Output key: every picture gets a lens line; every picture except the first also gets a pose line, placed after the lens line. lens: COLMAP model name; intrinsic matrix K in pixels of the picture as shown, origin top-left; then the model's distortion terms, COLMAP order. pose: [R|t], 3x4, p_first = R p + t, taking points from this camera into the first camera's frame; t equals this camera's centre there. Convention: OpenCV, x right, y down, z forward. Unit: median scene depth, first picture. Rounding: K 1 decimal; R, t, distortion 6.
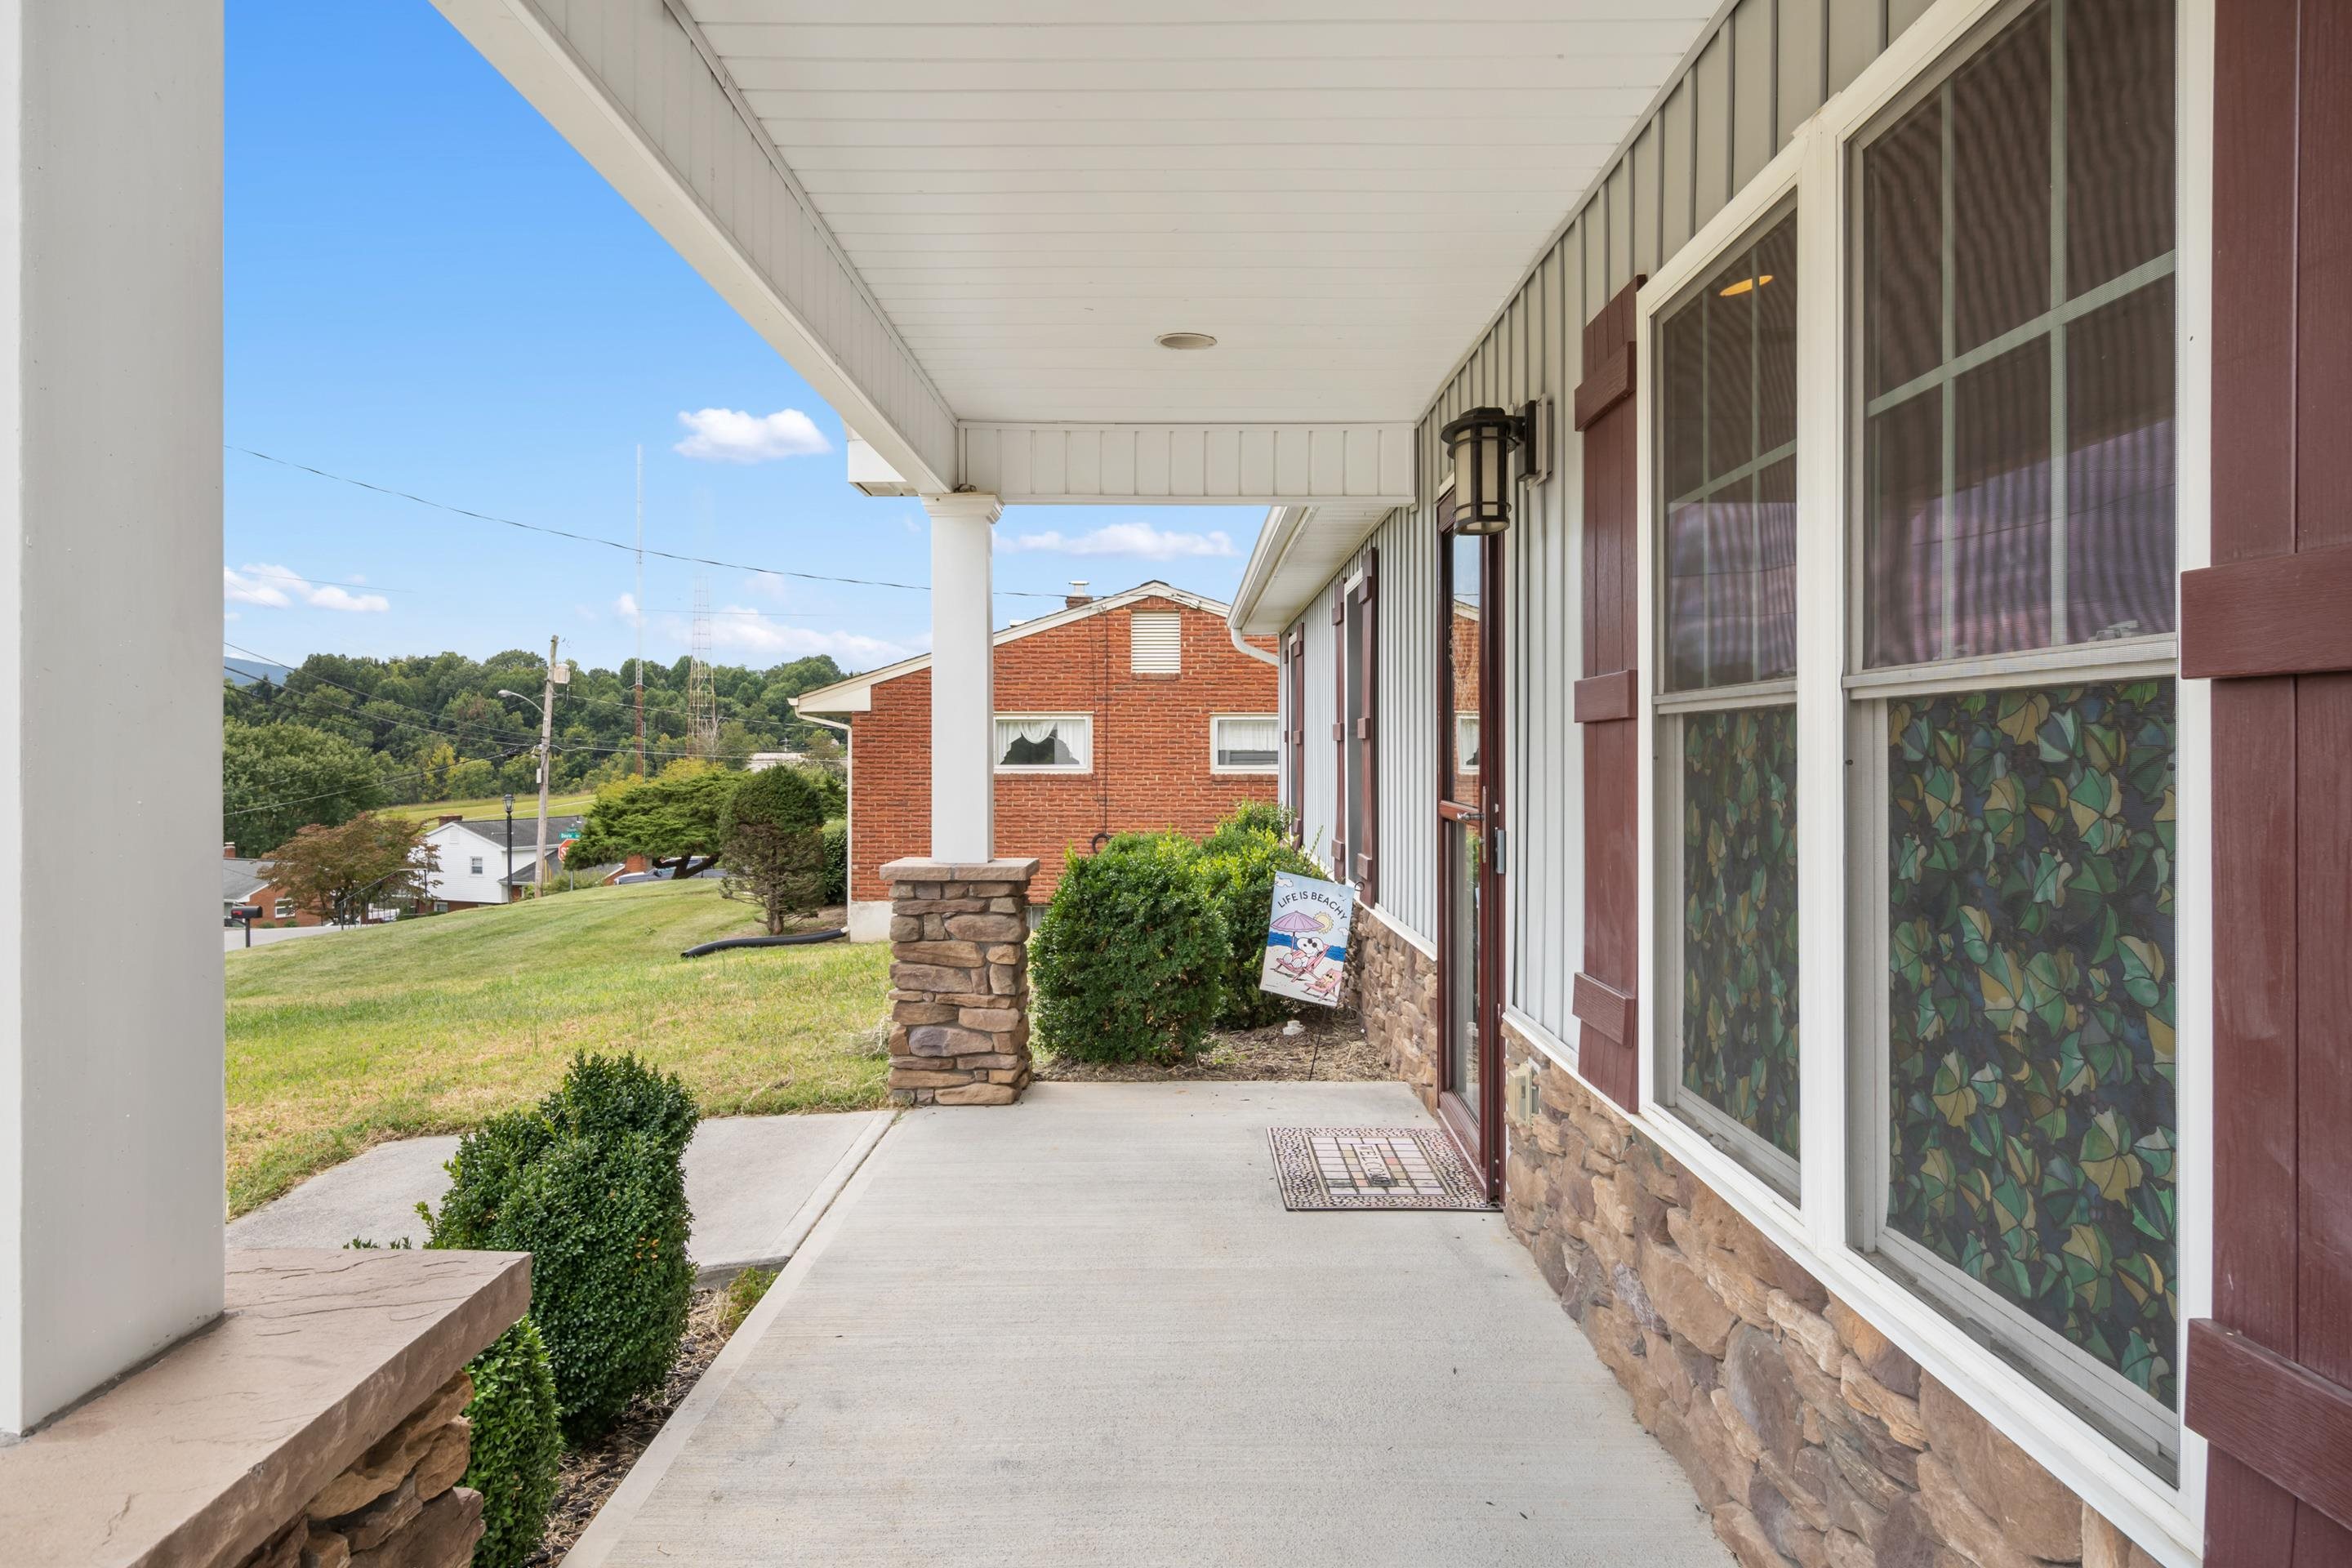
lens RADIAL K [[1510.3, 0, 1175.2], [0, 1510.3, 758.4], [0, 0, 1]] dist [0.005604, -0.004289]
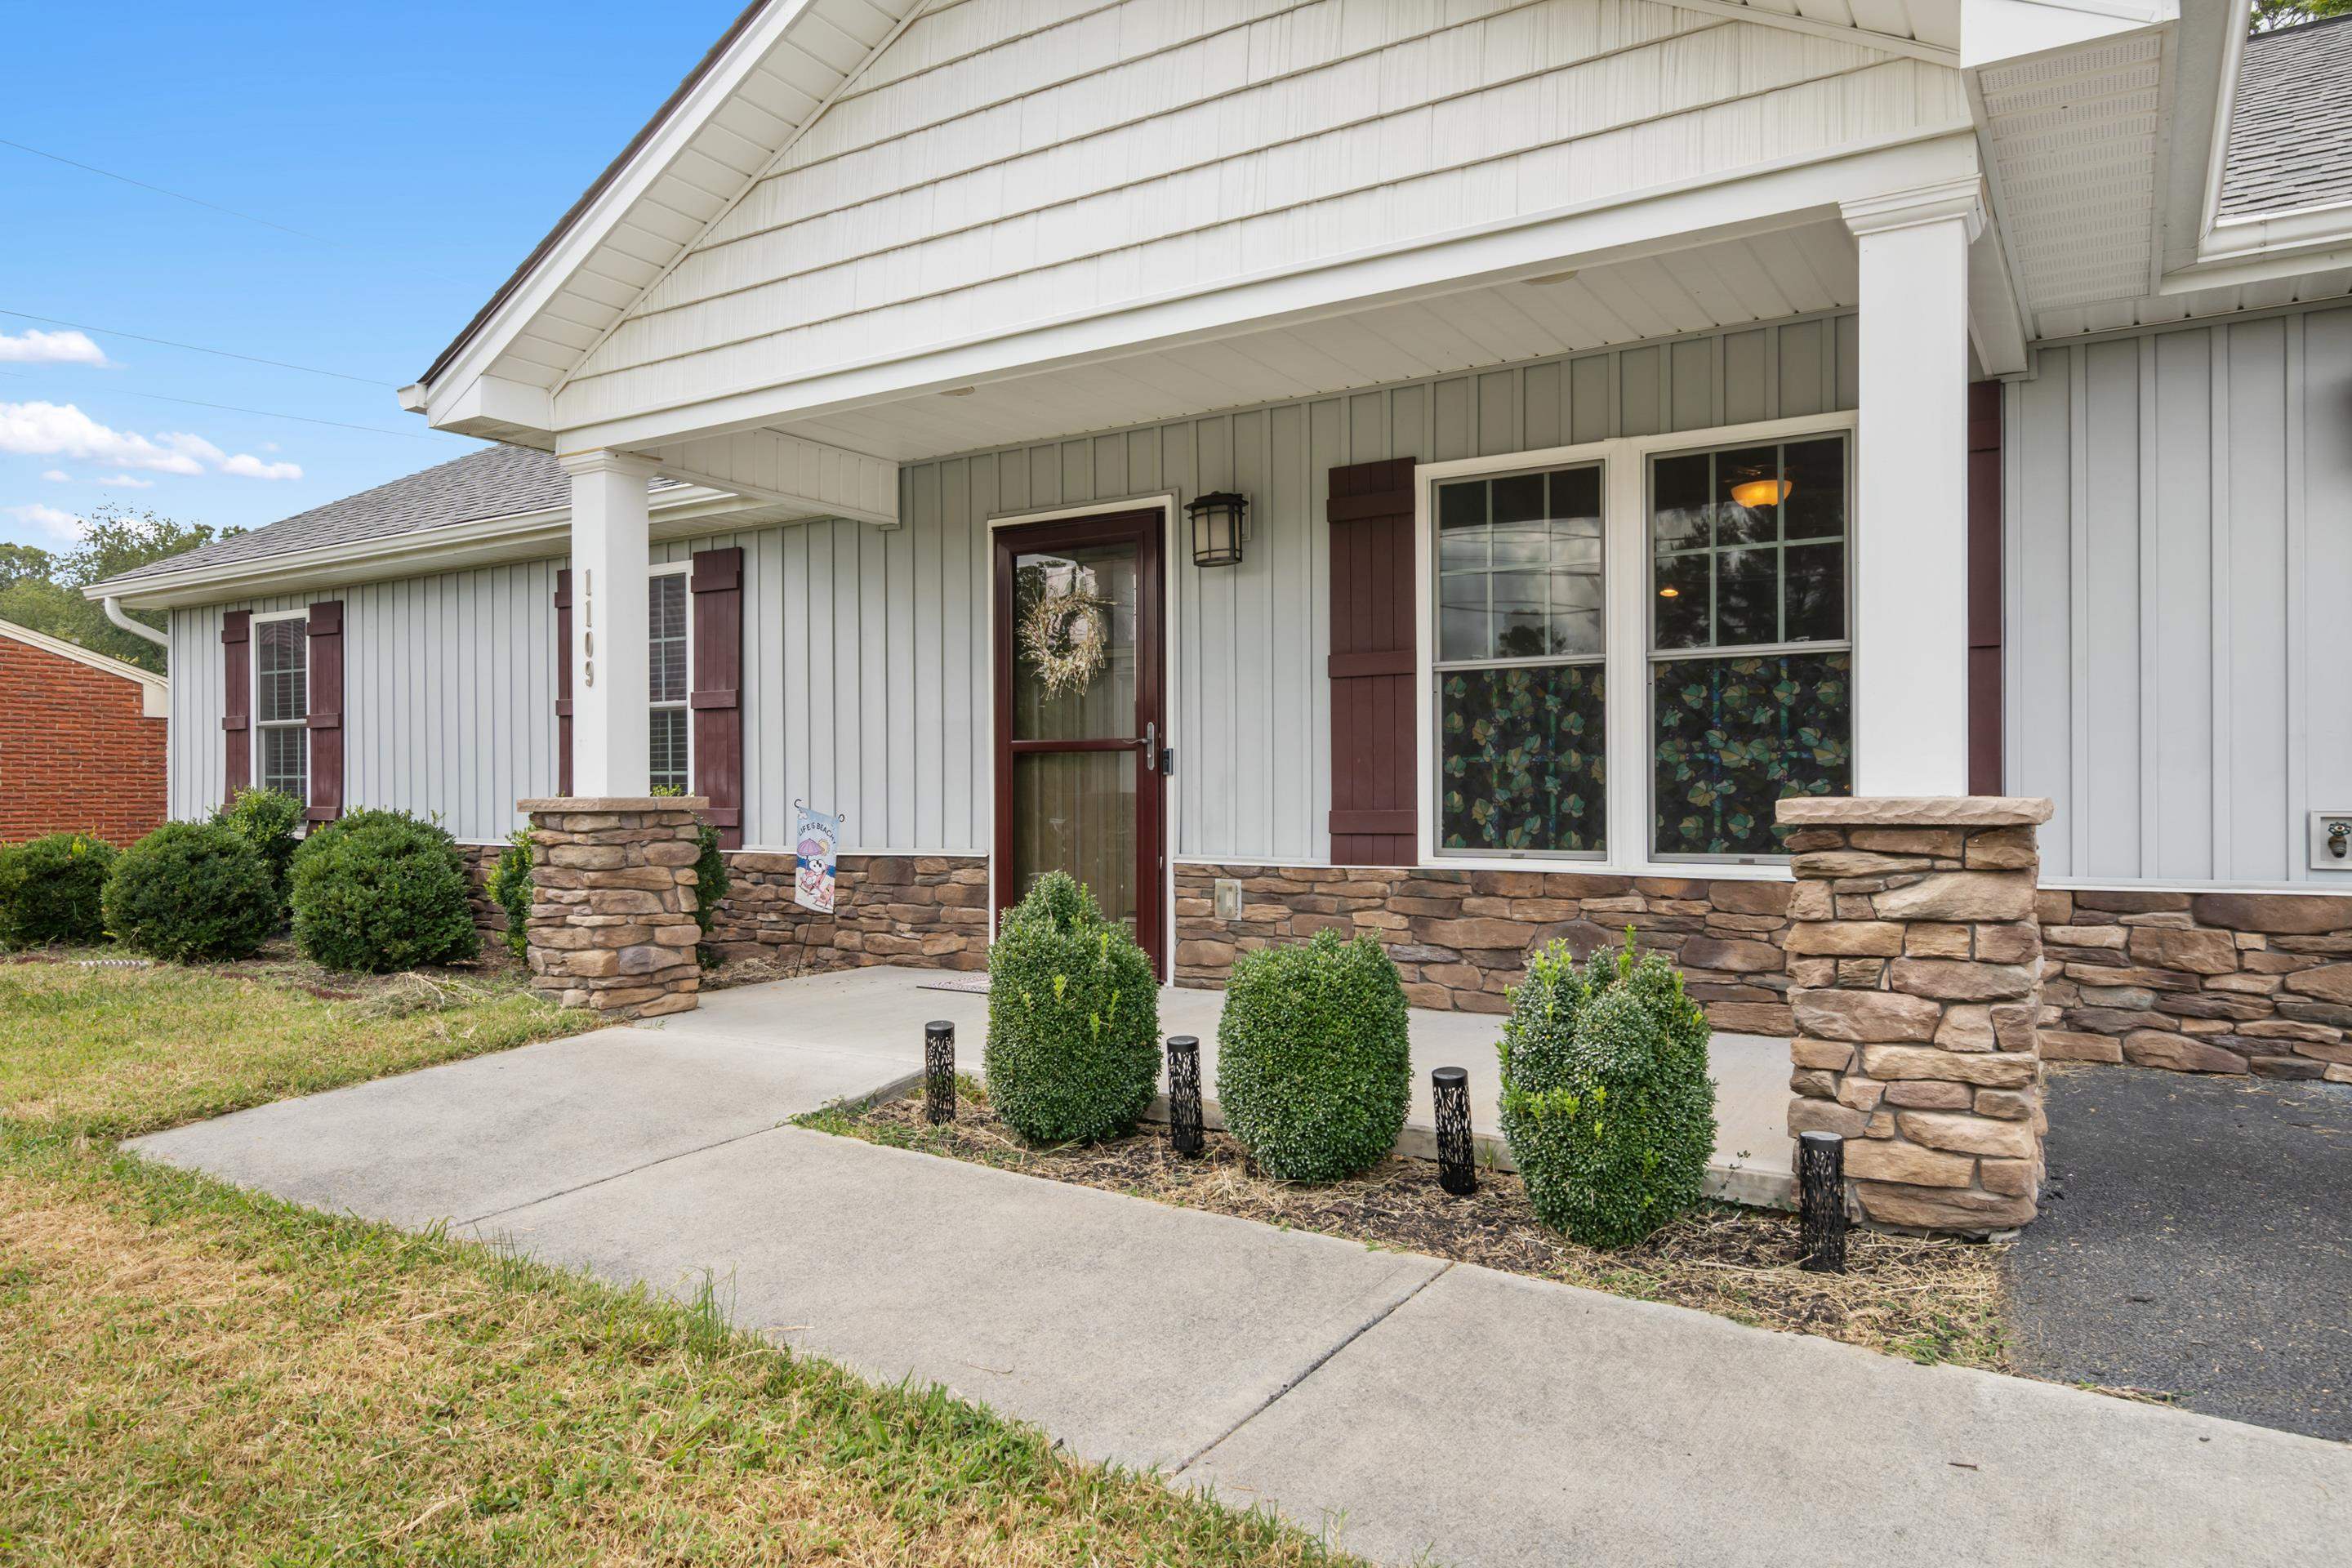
lens RADIAL K [[1510.3, 0, 1158.9], [0, 1510.3, 787.6], [0, 0, 1]] dist [0.005604, -0.004289]
pose [[0.542352, -0.002987, 0.840146, -0.864163], [0.009044, 0.999957, -0.002282, 0.070086], [-0.840103, 0.008836, 0.542355, 0.101541]]
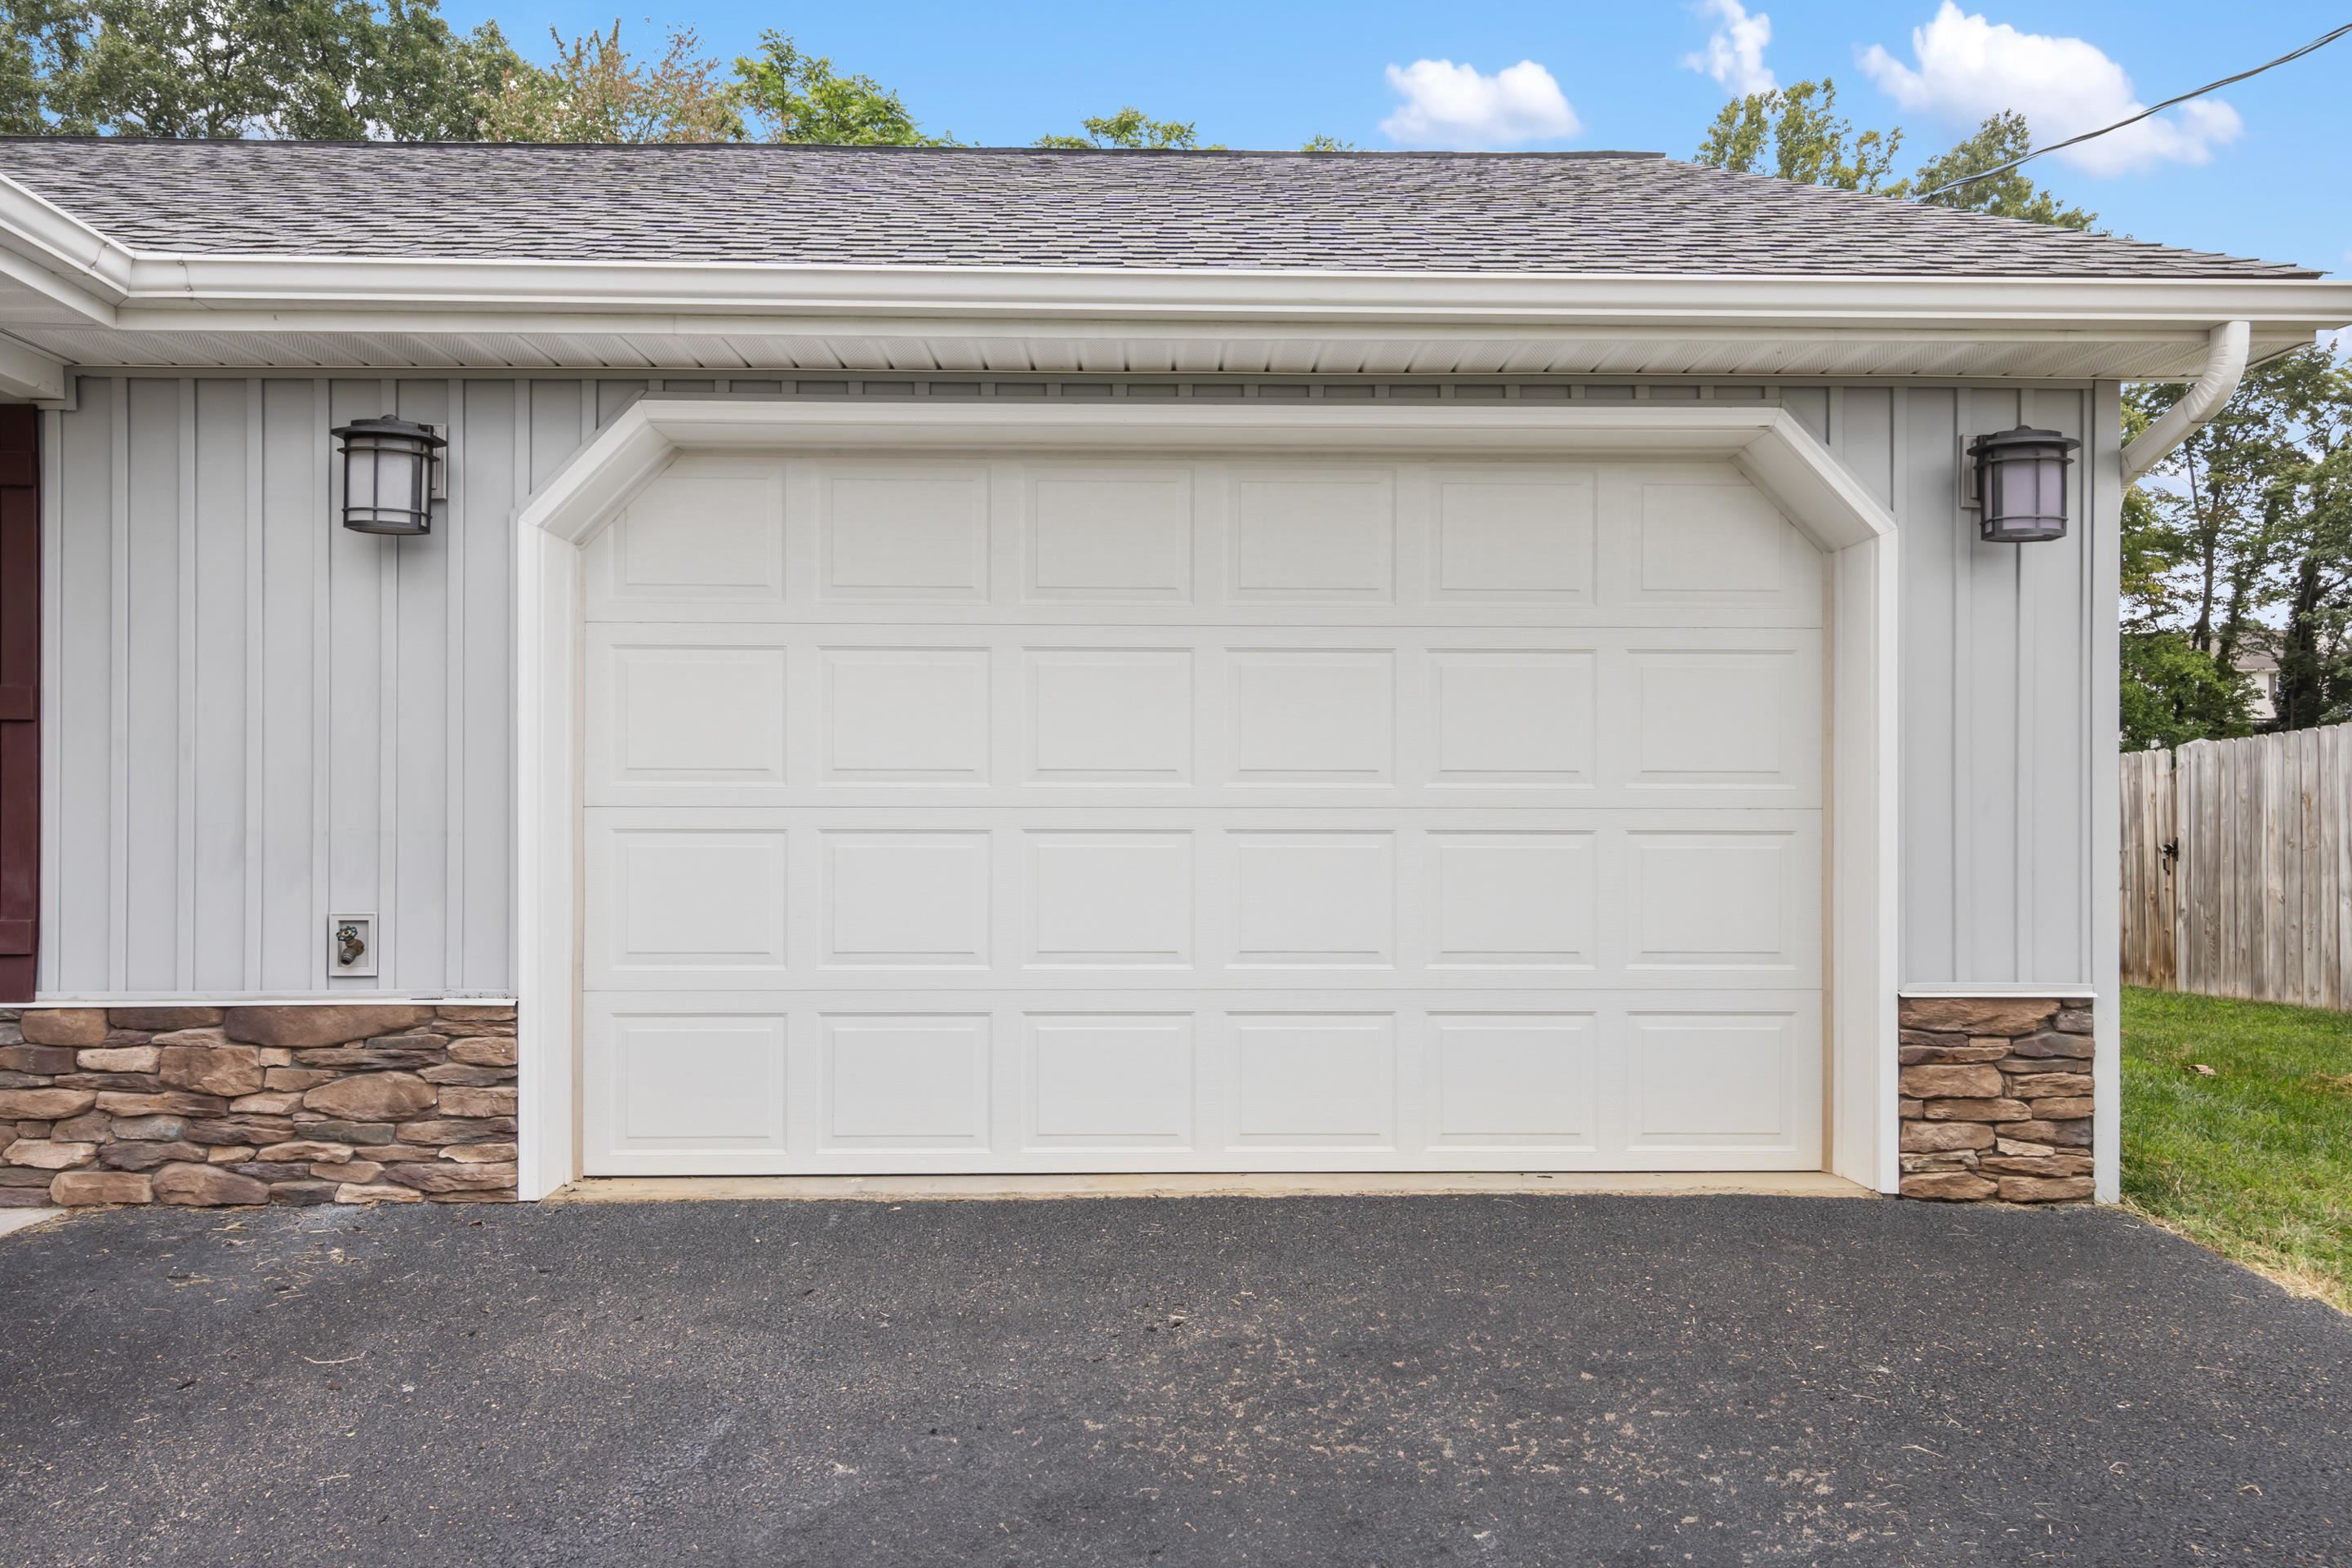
lens RADIAL K [[1510.3, 0, 1156.4], [0, 1510.3, 830.6], [0, 0, 1]] dist [0.005604, -0.004289]
pose [[-0.030960, -0.006850, 0.999497, -0.614204], [0.004048, 0.999967, 0.006979, 0.040181], [-0.999512, 0.004262, -0.030931, -0.373736]]
